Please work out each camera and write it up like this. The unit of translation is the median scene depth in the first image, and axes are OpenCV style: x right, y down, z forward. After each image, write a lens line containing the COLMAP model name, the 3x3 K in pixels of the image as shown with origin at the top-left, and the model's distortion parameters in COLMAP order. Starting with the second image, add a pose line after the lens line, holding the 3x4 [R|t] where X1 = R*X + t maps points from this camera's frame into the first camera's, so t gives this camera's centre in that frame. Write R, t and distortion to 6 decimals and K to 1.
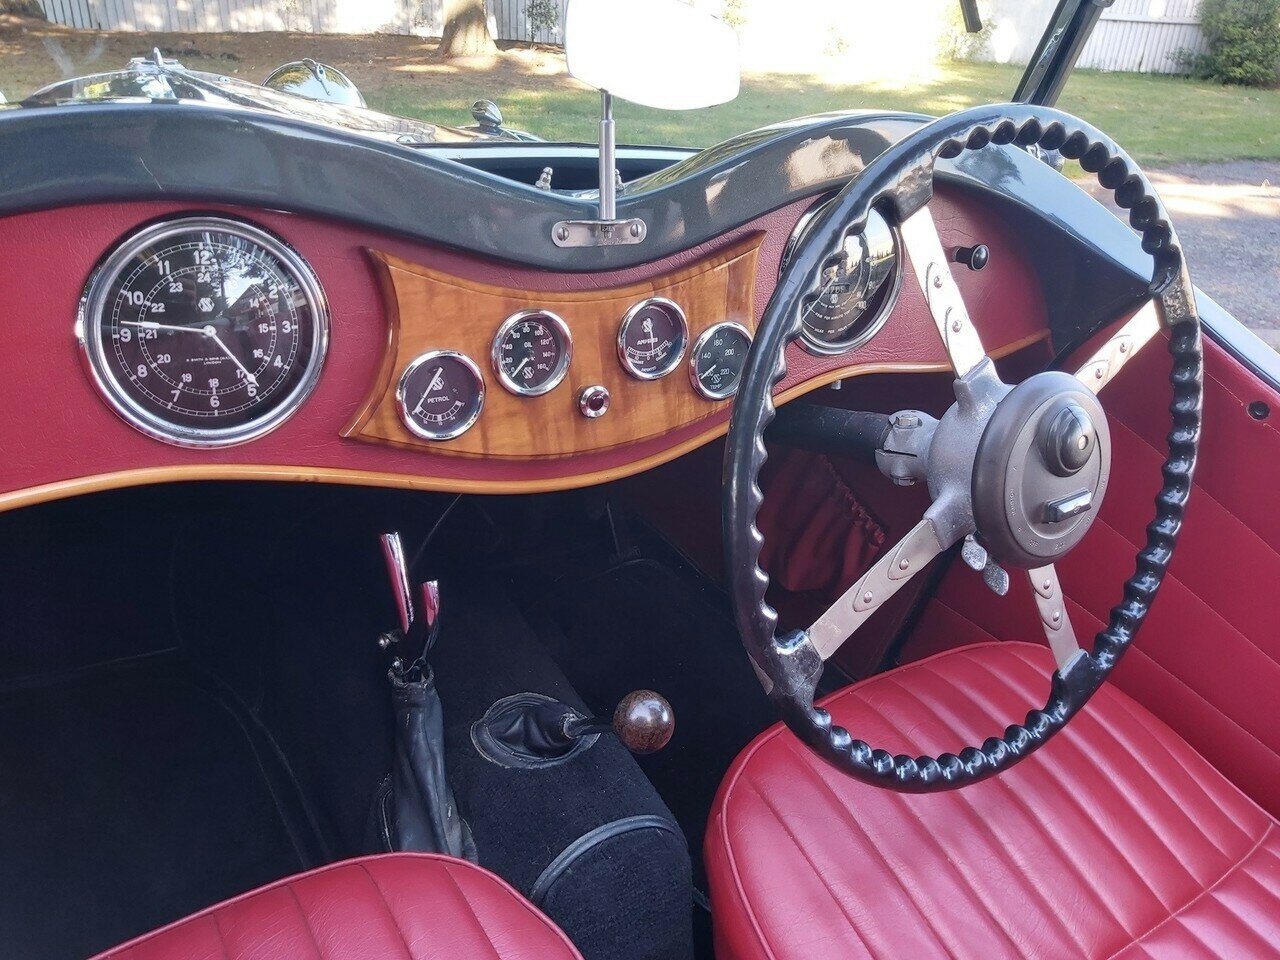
lens RADIAL K [[985.6, 0, 633.4], [0, 985.6, 483.6], [0, 0, 1]] dist [0.085311, -0.160386]
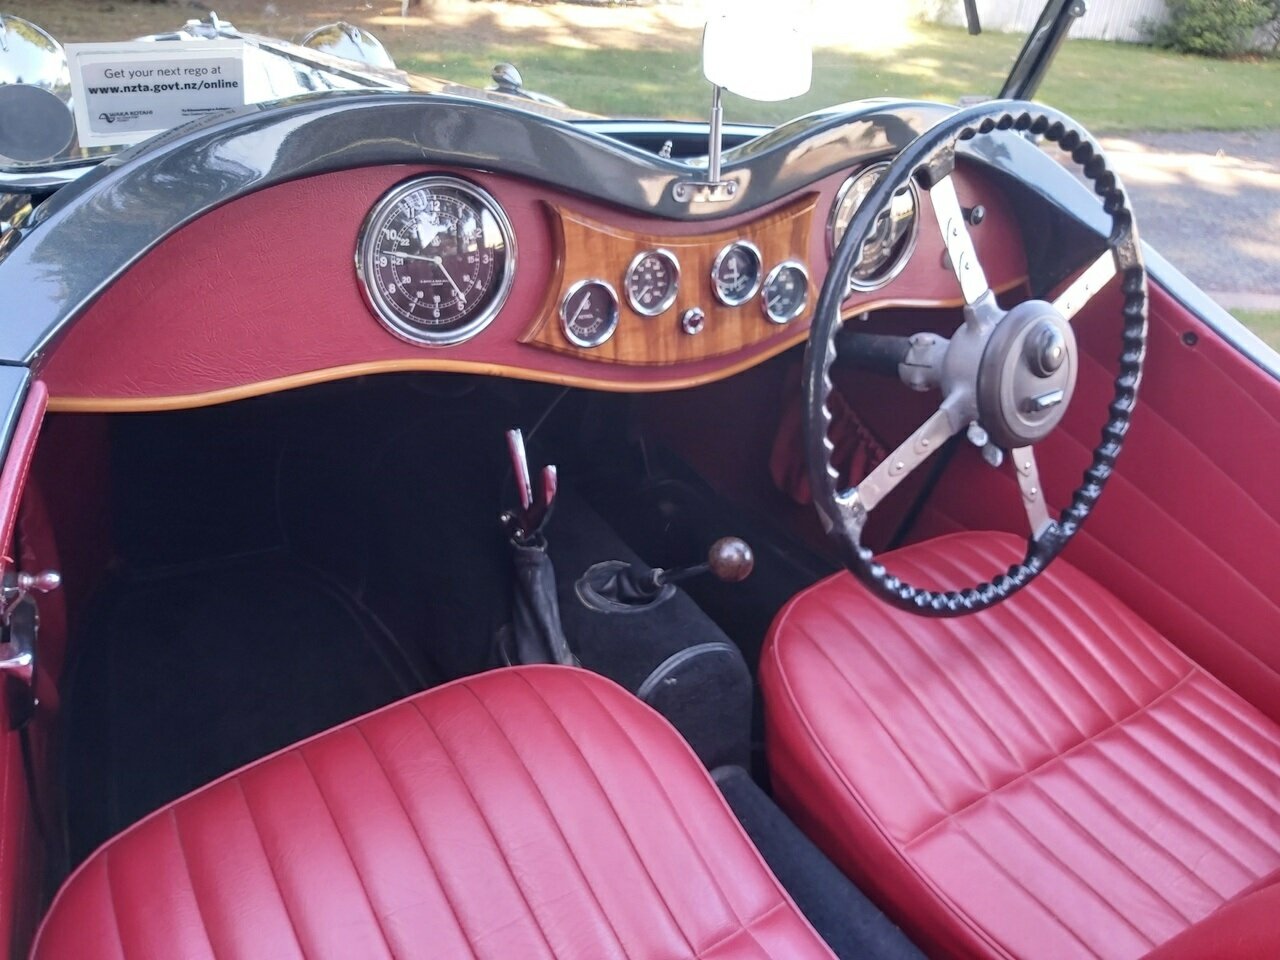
lens RADIAL K [[1021.9, 0, 624.7], [0, 1021.9, 490.8], [0, 0, 1]] dist [0.111091, -0.232676]
pose [[0.999059, 0.003570, 0.043222, -0.177523], [-0.005066, 0.999390, 0.034556, 0.090068], [-0.043072, -0.034742, 0.998468, -0.349097]]
